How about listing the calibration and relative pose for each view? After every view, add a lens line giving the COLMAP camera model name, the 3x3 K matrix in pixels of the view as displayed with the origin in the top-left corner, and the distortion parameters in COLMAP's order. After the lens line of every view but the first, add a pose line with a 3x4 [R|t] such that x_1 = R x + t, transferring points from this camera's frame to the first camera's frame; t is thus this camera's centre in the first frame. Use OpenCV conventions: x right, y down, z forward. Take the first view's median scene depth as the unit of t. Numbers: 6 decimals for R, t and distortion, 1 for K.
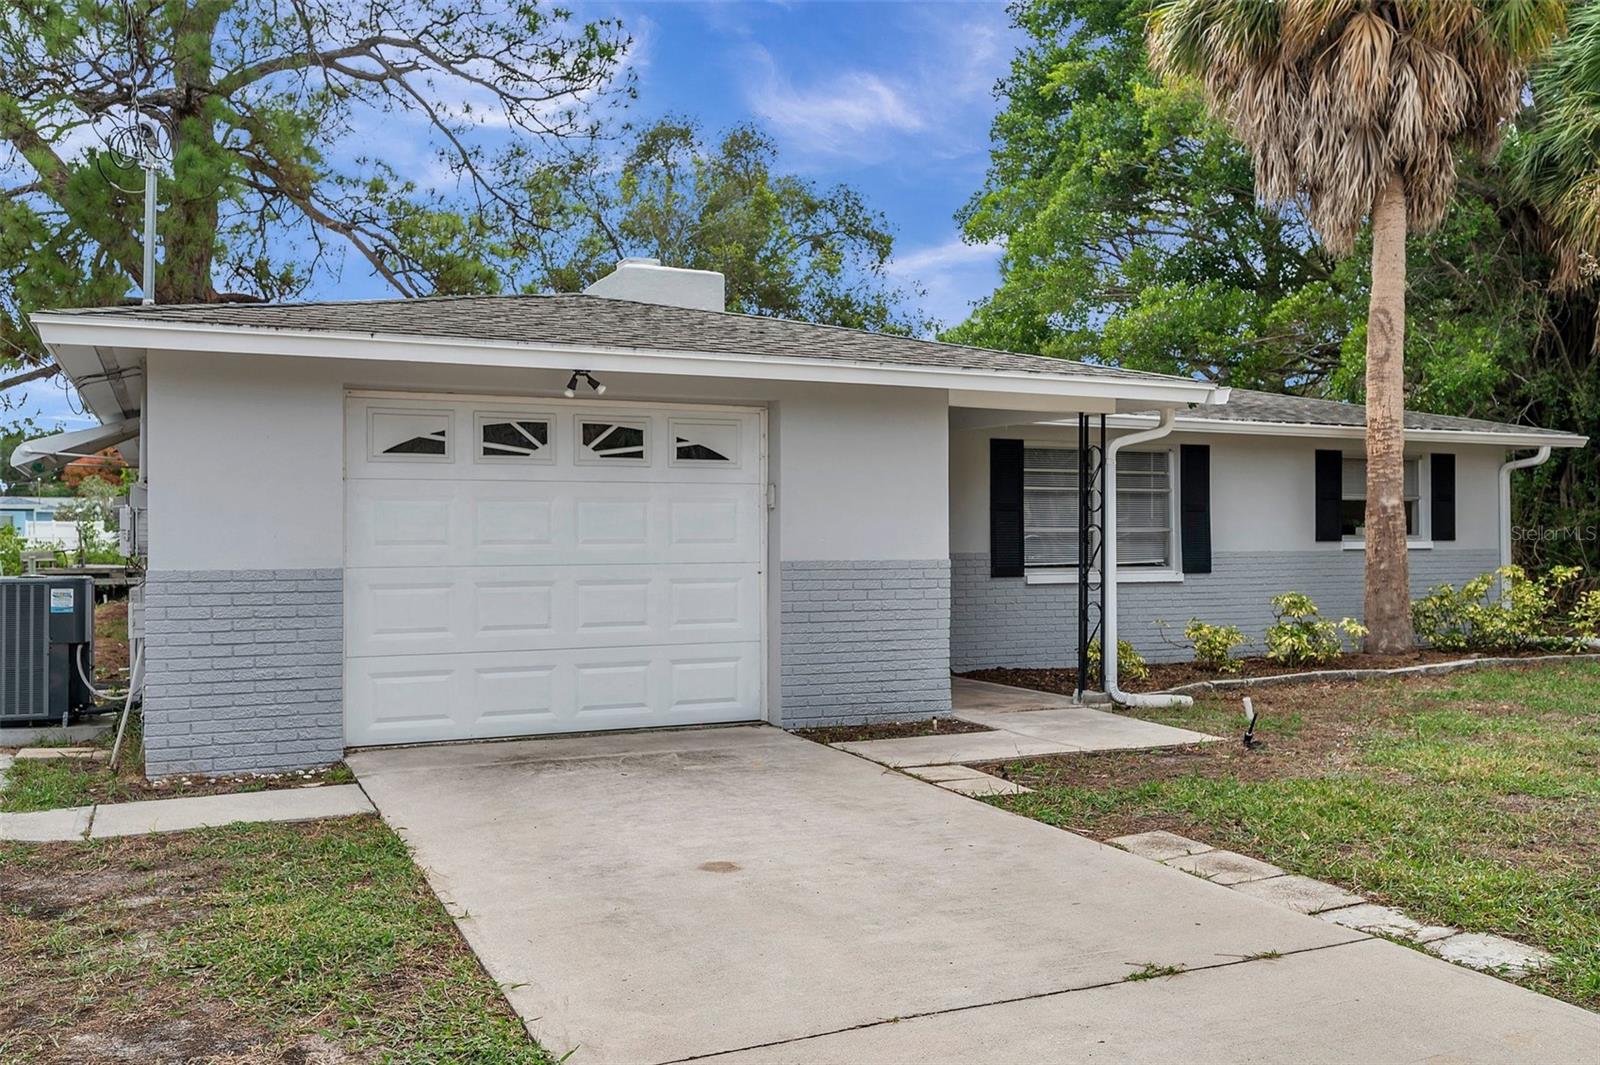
lens RADIAL K [[1353.9, 0, 800.0], [0, 1353.9, 532.5], [0, 0, 1]] dist [-0.000172, 0.001347]
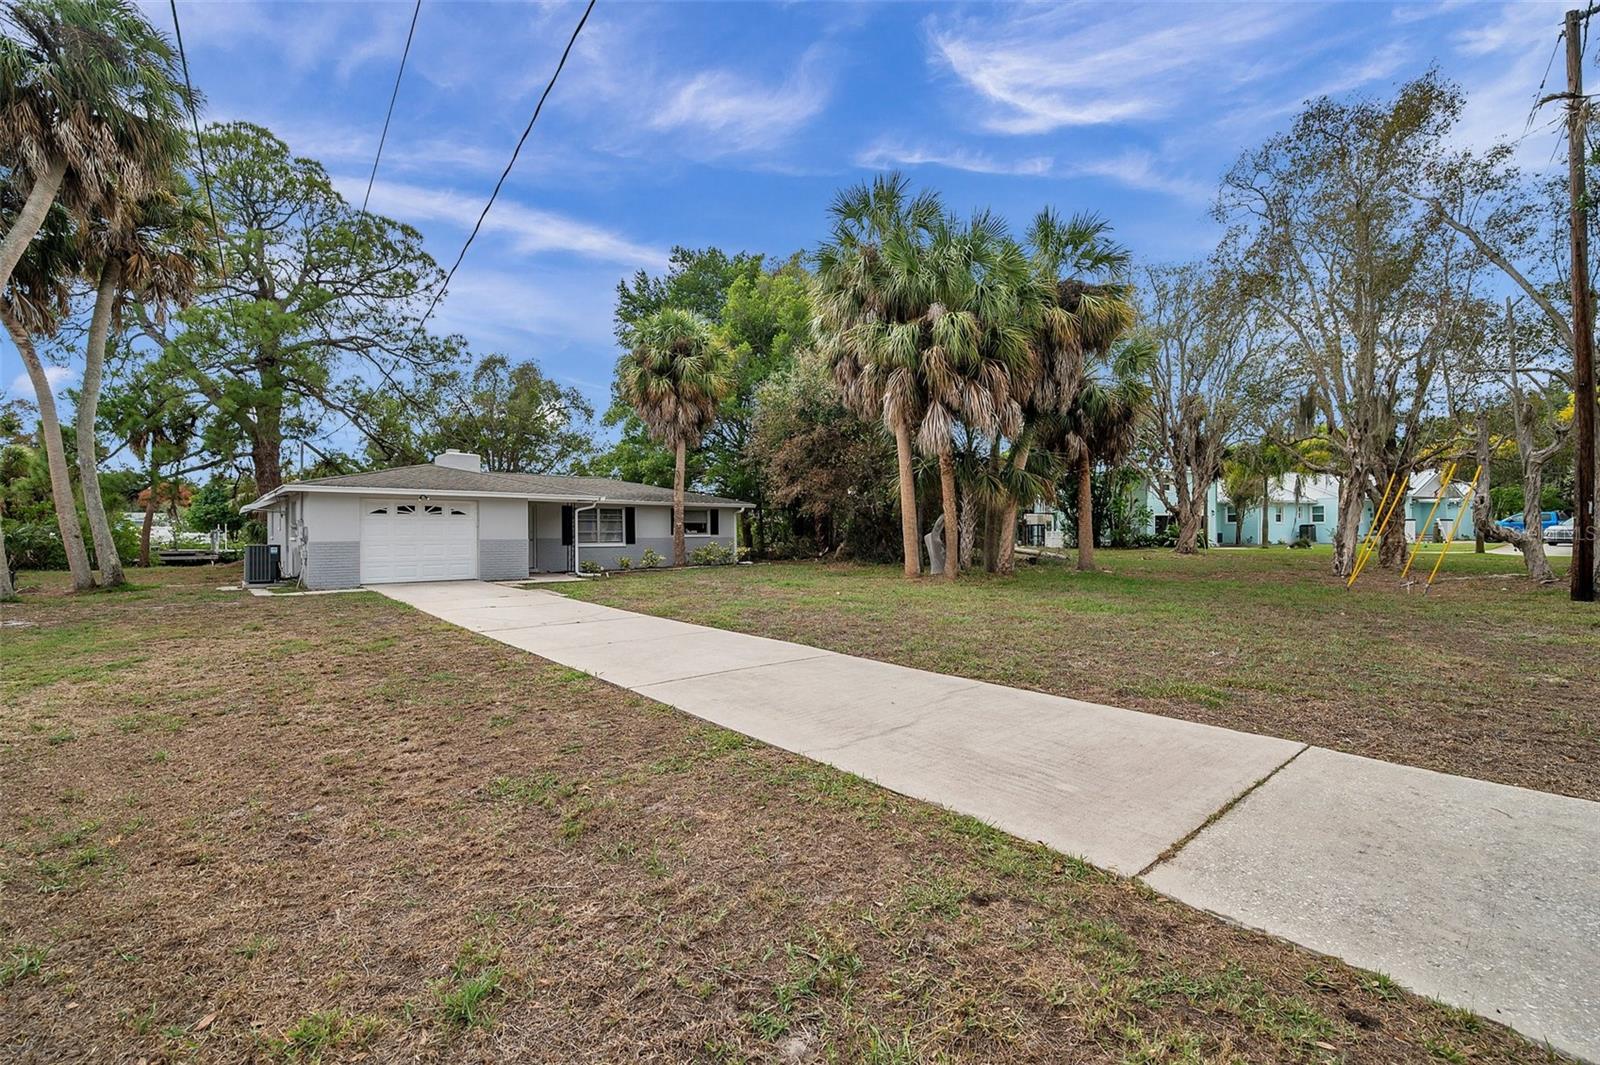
lens RADIAL K [[698.3, 0, 800.0], [0, 698.3, 532.5], [0, 0, 1]] dist [0.003196, 0.000128]
pose [[0.961189, -0.001587, 0.275885, 0.325472], [0.001421, 0.999999, 0.000805, -0.000167], [-0.275886, -0.000381, 0.961190, -1.261520]]
